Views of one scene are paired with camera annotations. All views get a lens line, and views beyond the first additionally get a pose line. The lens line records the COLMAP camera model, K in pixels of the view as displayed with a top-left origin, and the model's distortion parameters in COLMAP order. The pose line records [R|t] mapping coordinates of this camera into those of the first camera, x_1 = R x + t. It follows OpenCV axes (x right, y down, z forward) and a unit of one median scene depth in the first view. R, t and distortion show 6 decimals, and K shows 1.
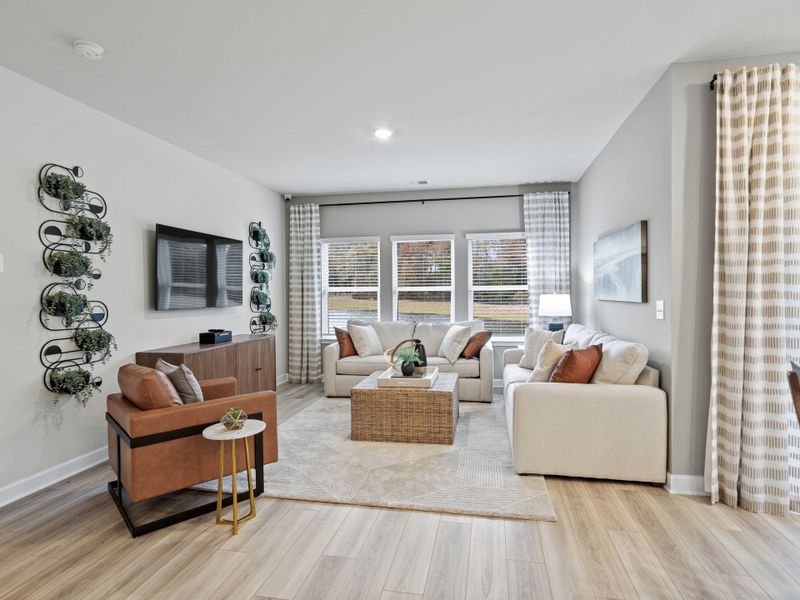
lens RADIAL K [[434.6, 0, 402.2], [0, 434.6, 293.2], [0, 0, 1]] dist [-0.001378, 0.000291]
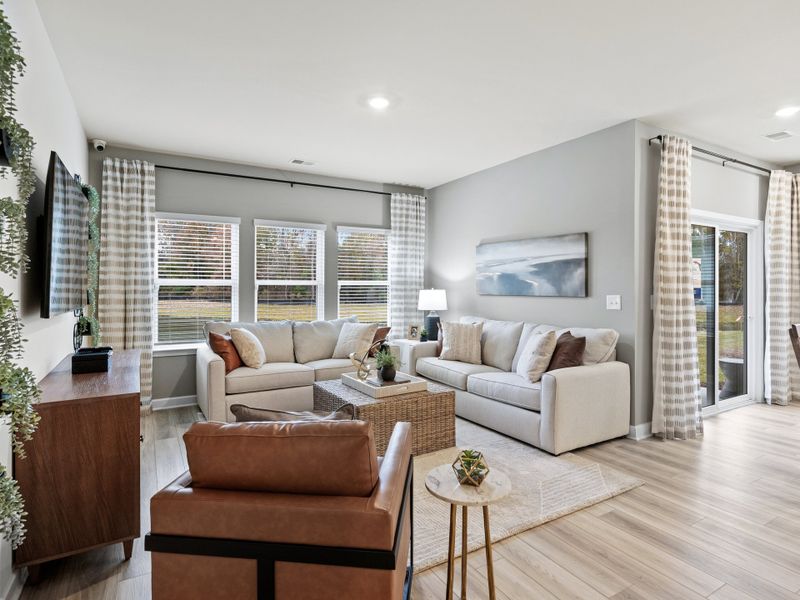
lens RADIAL K [[427.4, 0, 376.3], [0, 427.4, 285.5], [0, 0, 1]] dist [0.000230, 0.000250]
pose [[0.766837, 0.009219, 0.641776, -0.546771], [-0.005182, 0.999953, -0.008173, 0.001234], [-0.641821, 0.002942, 0.766849, 0.331694]]
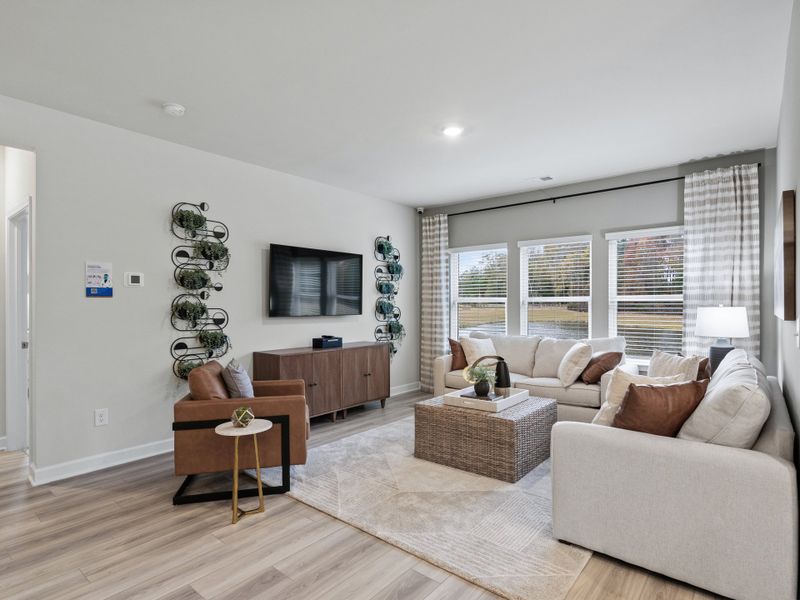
lens RADIAL K [[425.3, 0, 400.0], [0, 425.3, 300.0], [0, 0, 1]] dist [-0.000141, 0.001282]
pose [[0.877225, 0.001888, -0.480076, 0.273733], [-0.006178, 0.999954, -0.007355, -0.000586], [0.480040, 0.009417, 0.877196, 0.143169]]
